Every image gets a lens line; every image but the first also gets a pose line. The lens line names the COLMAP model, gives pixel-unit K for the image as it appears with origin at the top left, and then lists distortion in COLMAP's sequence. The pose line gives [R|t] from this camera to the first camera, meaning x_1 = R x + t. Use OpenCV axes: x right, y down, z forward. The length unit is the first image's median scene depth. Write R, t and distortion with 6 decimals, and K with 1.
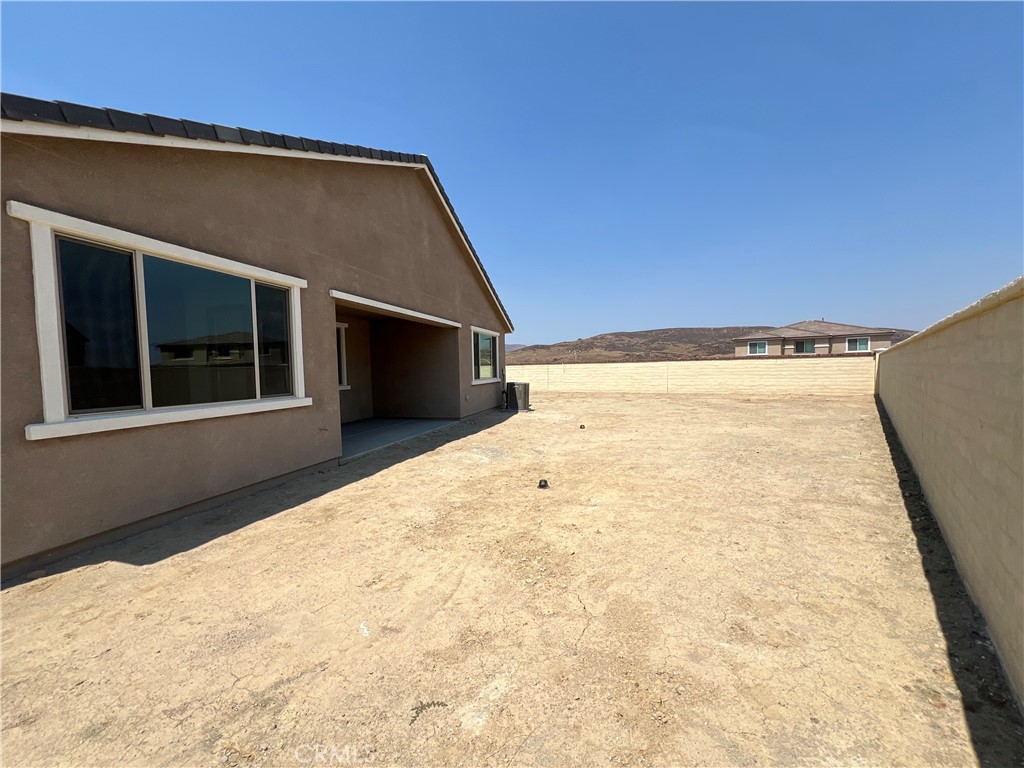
lens RADIAL K [[407.6, 0, 512.0], [0, 407.6, 384.0], [0, 0, 1]] dist [-0.000113, 0.000161]
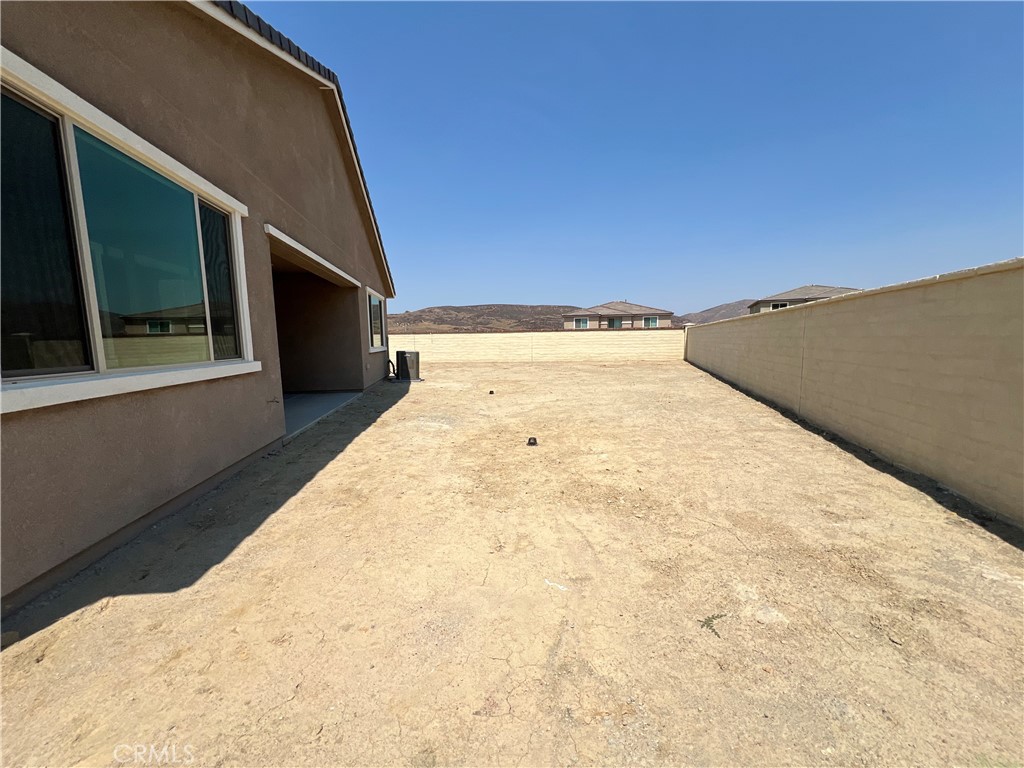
lens RADIAL K [[407.6, 0, 512.0], [0, 407.6, 384.0], [0, 0, 1]] dist [-0.000113, 0.000161]
pose [[0.916586, -0.037667, 0.398060, -0.424679], [0.011787, 0.997666, 0.067264, 0.035323], [-0.399664, -0.056962, 0.914890, 0.102618]]
